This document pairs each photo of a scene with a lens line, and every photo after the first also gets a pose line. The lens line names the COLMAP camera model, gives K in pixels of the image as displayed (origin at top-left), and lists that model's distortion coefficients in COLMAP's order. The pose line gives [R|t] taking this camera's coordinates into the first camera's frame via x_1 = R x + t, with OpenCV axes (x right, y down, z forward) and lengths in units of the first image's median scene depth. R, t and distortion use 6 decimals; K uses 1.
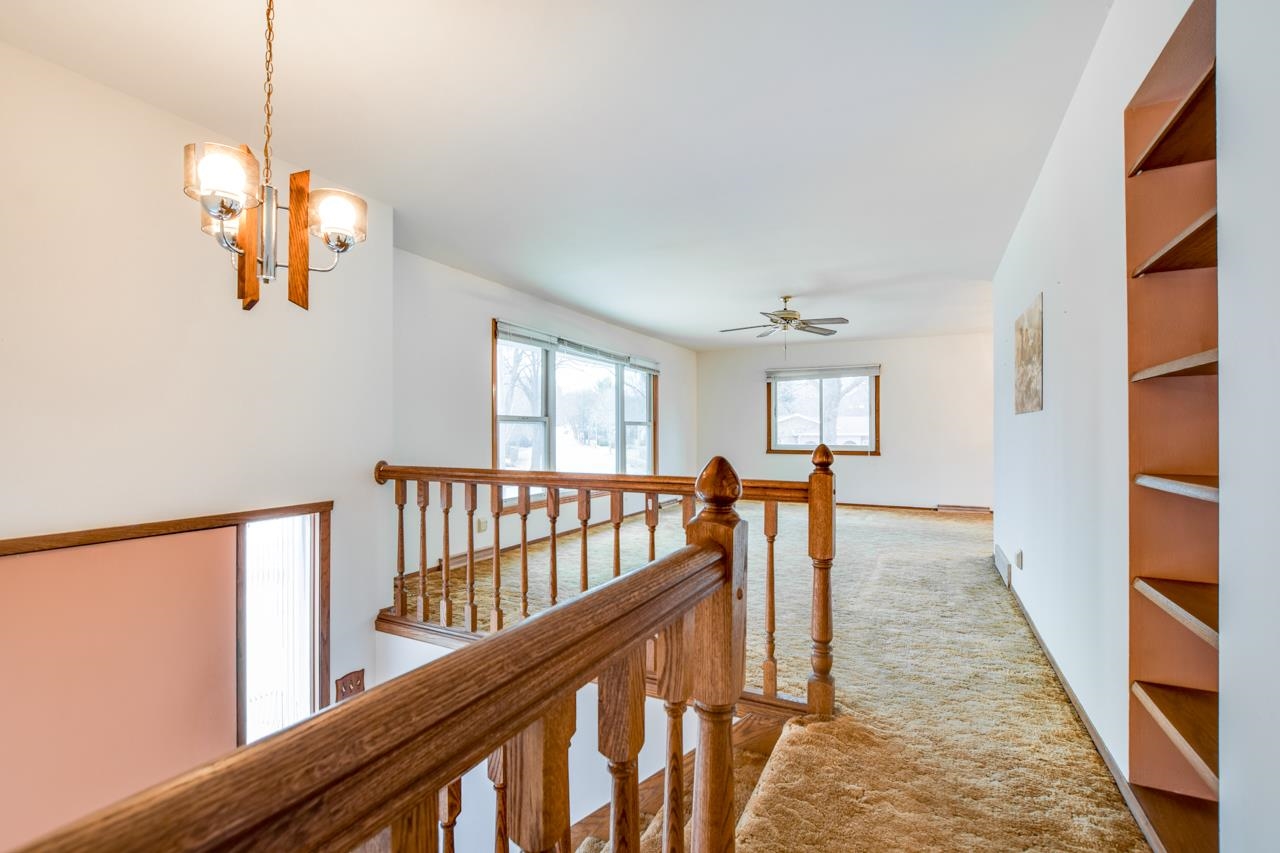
lens RADIAL K [[564.3, 0, 660.4], [0, 564.3, 429.6], [0, 0, 1]] dist [-0.018507, 0.000208]
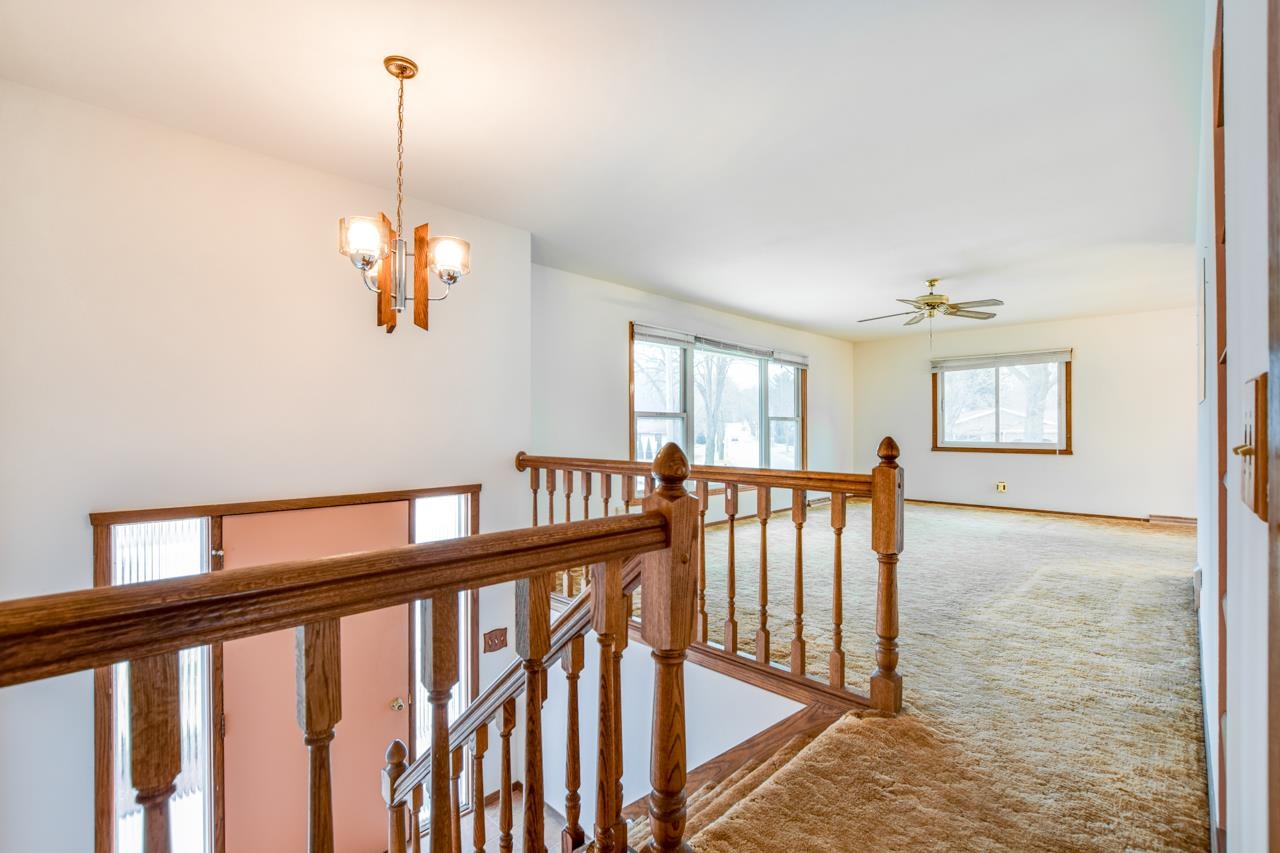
lens RADIAL K [[577.6, 0, 660.0], [0, 577.6, 425.3], [0, 0, 1]] dist [-0.021652, 0.000668]
pose [[0.952281, -0.001804, -0.305218, 0.119724], [0.001401, 0.999998, -0.001538, 0.003376], [0.305220, 0.001037, 0.952281, -0.043873]]
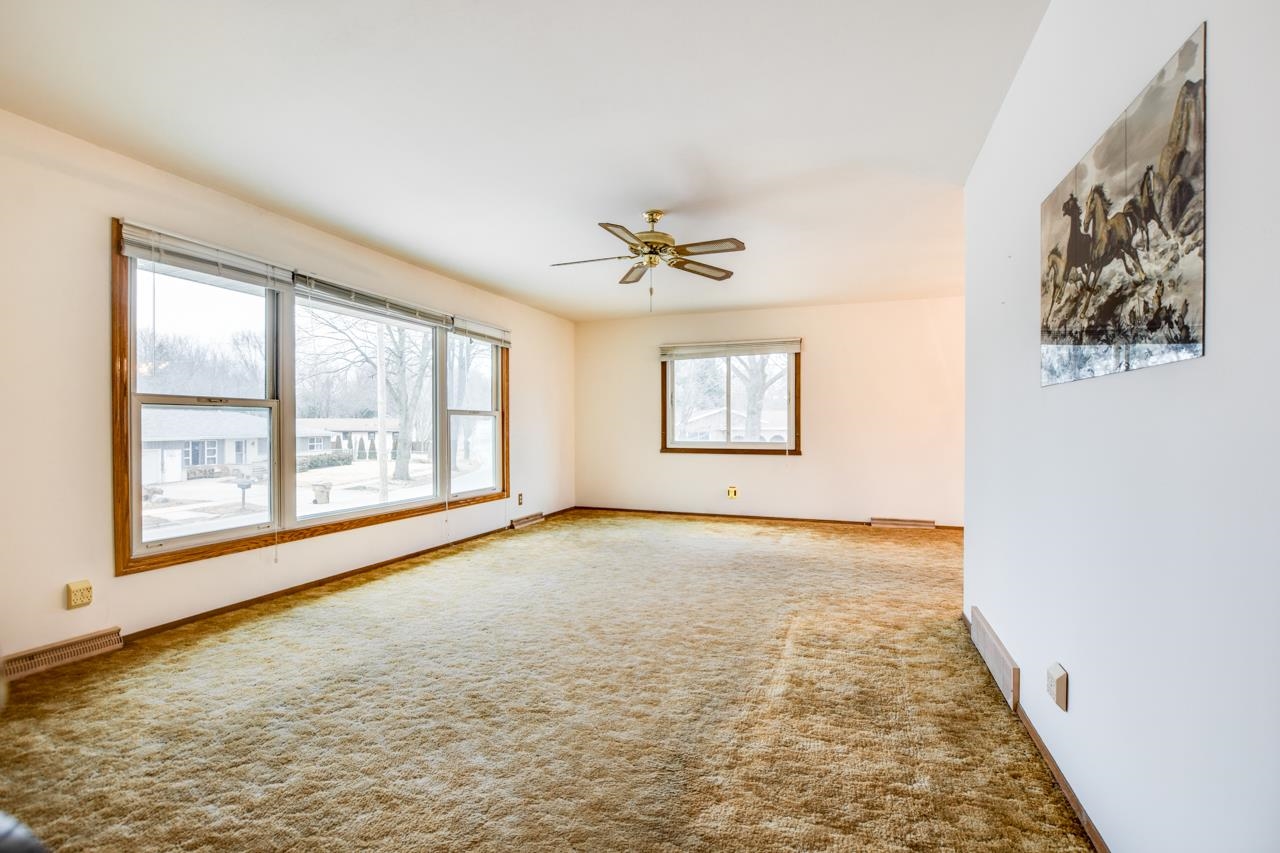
lens RADIAL K [[564.3, 0, 660.4], [0, 564.3, 429.6], [0, 0, 1]] dist [-0.018507, 0.000208]
pose [[0.993413, -0.000909, 0.114588, 0.221397], [-0.000240, 0.999950, 0.010018, 0.005793], [-0.114592, -0.009979, 0.993363, 0.507586]]
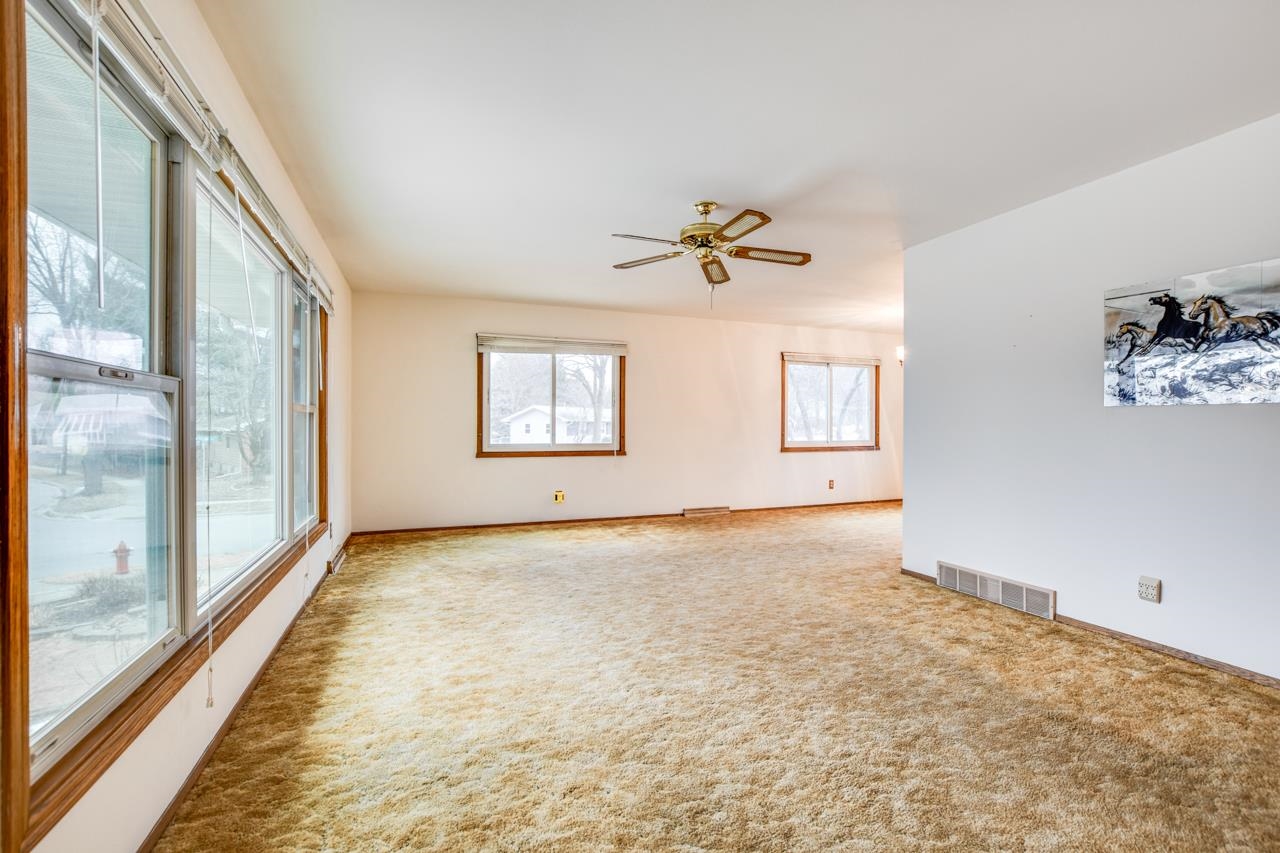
lens RADIAL K [[553.9, 0, 656.9], [0, 553.9, 426.8], [0, 0, 1]] dist [-0.013829, 0.000276]
pose [[0.666704, 0.000020, 0.745322, -0.359610], [-0.006067, 0.999967, 0.005400, 0.001220], [-0.745298, -0.008122, 0.666682, 0.901986]]
